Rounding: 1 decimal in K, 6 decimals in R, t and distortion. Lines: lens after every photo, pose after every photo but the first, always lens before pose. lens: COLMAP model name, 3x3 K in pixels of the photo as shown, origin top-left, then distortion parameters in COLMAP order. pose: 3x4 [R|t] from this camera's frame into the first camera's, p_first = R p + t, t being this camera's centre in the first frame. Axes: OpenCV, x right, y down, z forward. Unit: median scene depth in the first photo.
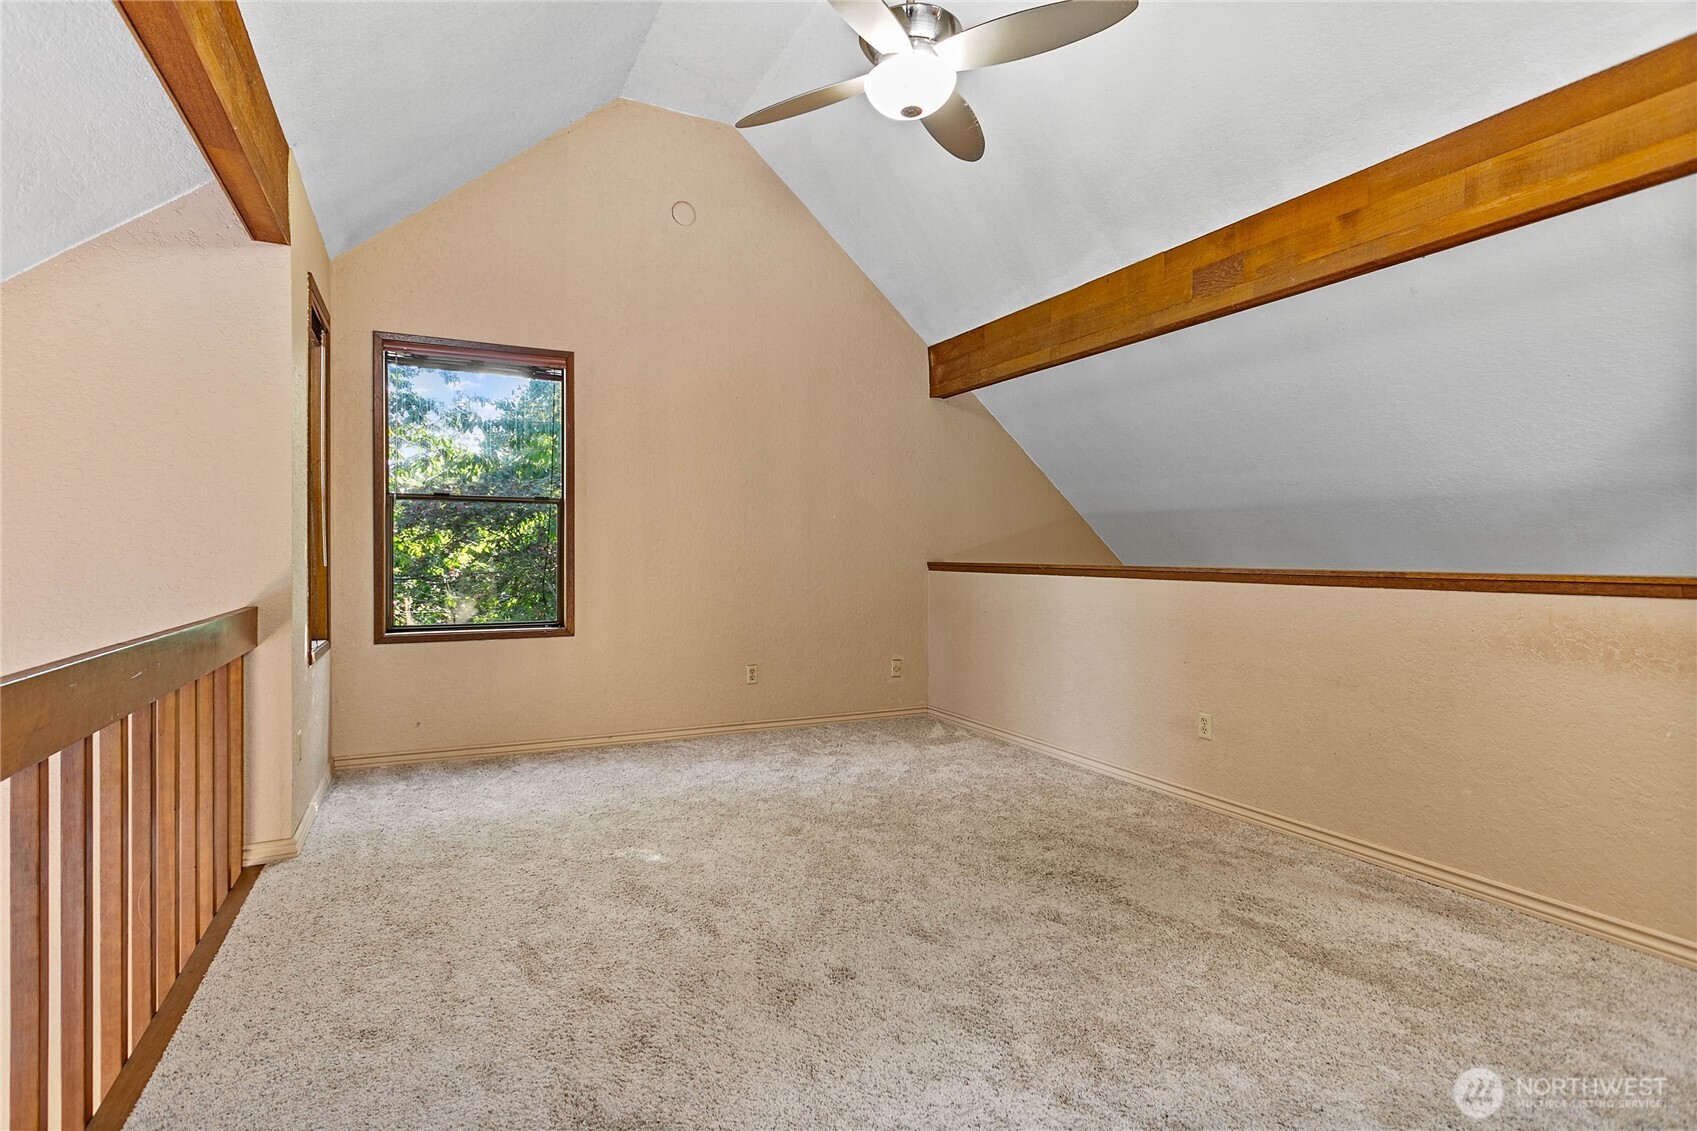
lens RADIAL K [[822.8, 0, 844.6], [0, 822.8, 560.9], [0, 0, 1]] dist [0.002880, -0.000172]
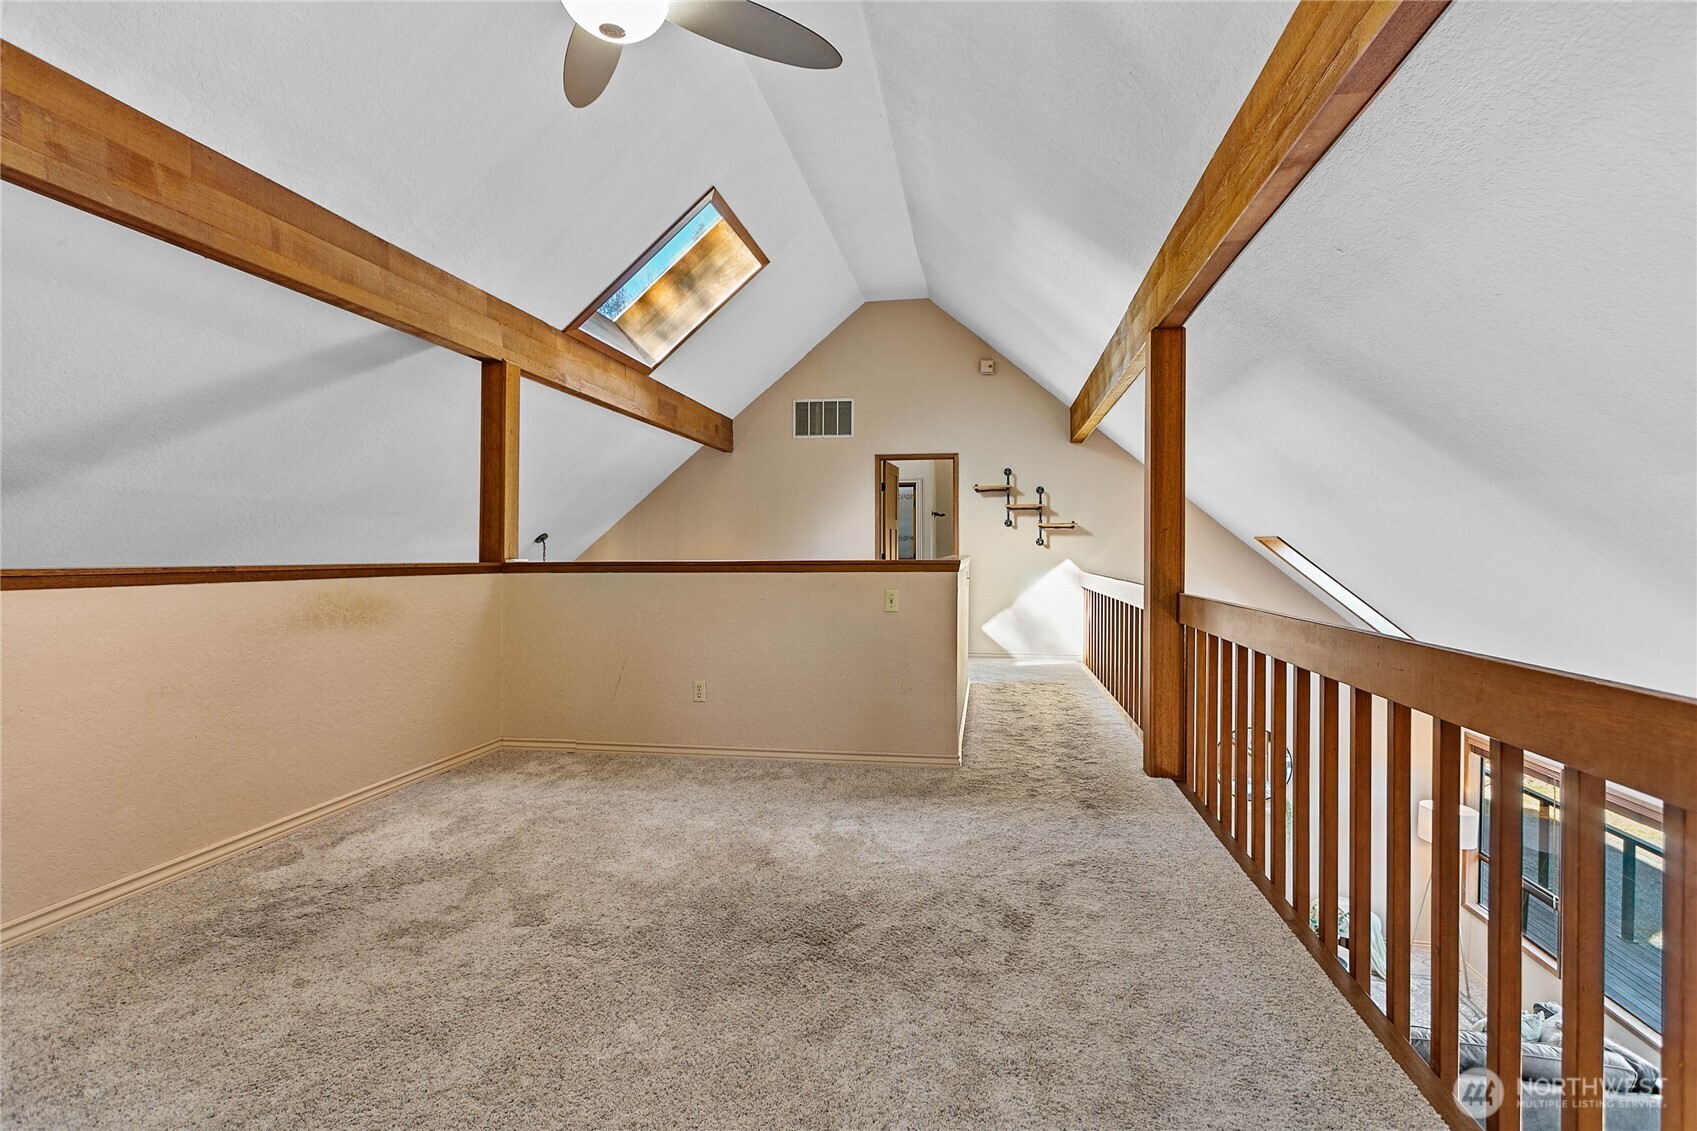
lens RADIAL K [[822.8, 0, 846.2], [0, 822.8, 560.6], [0, 0, 1]] dist [0.002880, -0.000172]
pose [[-0.809638, -0.009034, 0.586860, -0.561597], [-0.000871, 0.999899, 0.014191, -0.008587], [-0.586929, 0.010979, -0.809564, 1.409058]]
